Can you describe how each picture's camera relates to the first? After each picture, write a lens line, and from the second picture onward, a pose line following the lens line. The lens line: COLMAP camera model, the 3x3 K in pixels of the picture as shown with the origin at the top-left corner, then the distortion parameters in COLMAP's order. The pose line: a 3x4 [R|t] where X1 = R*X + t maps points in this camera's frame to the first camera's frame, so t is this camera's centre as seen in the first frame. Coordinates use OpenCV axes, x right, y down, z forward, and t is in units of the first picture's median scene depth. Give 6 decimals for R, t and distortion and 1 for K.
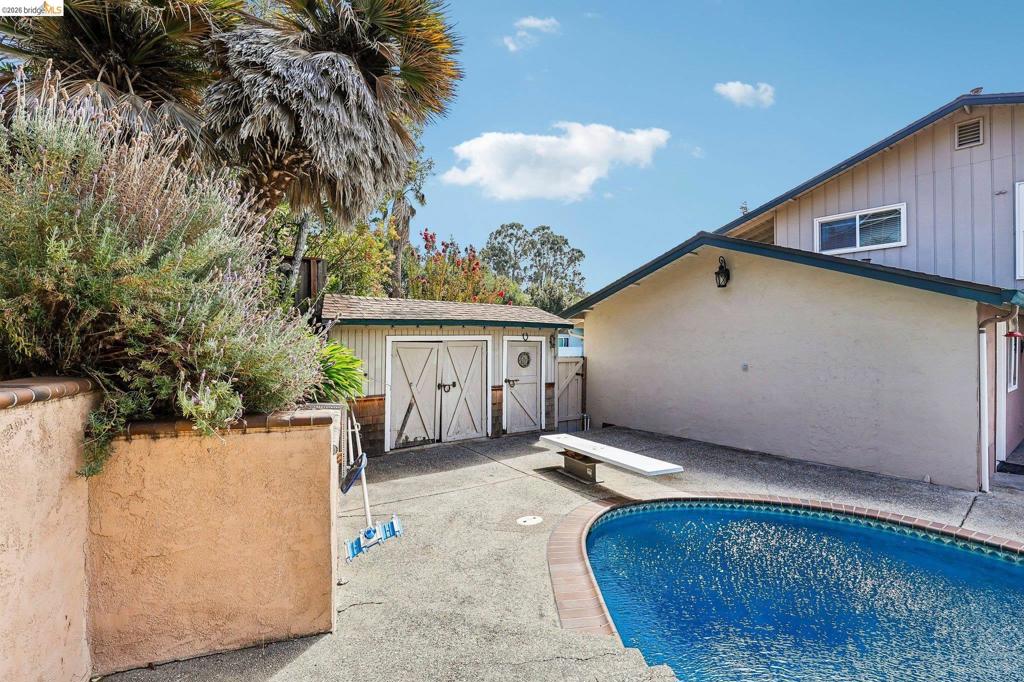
lens RADIAL K [[467.2, 0, 512.4], [0, 467.2, 335.8], [0, 0, 1]] dist [-0.026337, 0.000479]
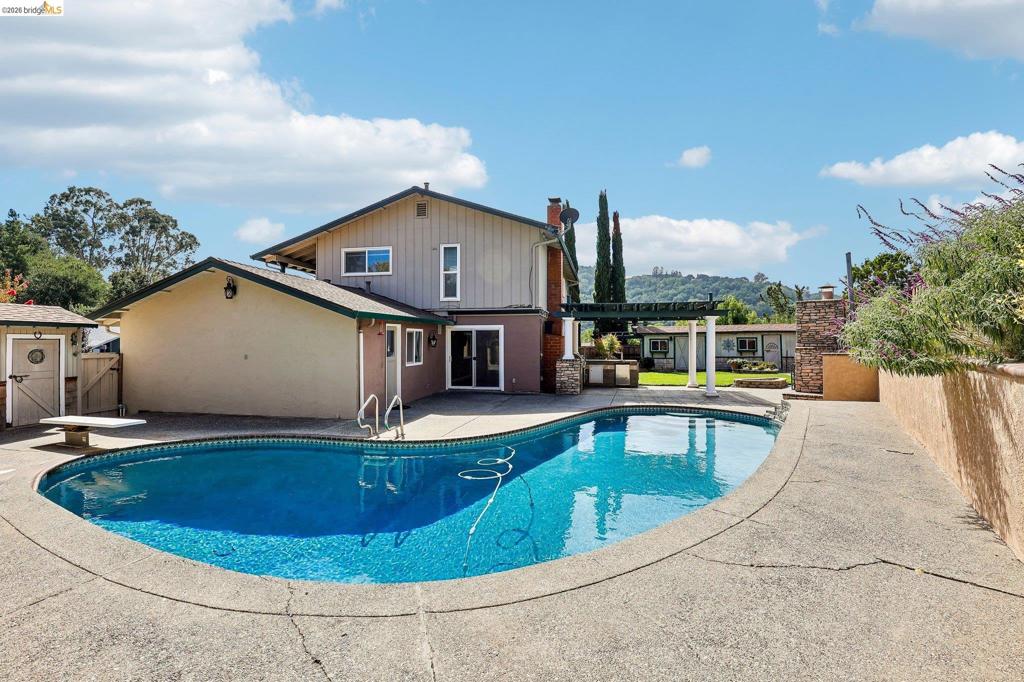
lens RADIAL K [[482.0, 0, 507.4], [0, 482.0, 340.5], [0, 0, 1]] dist [-0.001185, -0.000211]
pose [[0.766759, -0.007692, 0.641889, 0.105383], [-0.001878, 0.999897, 0.014226, -0.002196], [-0.641933, -0.012113, 0.766665, -0.390456]]
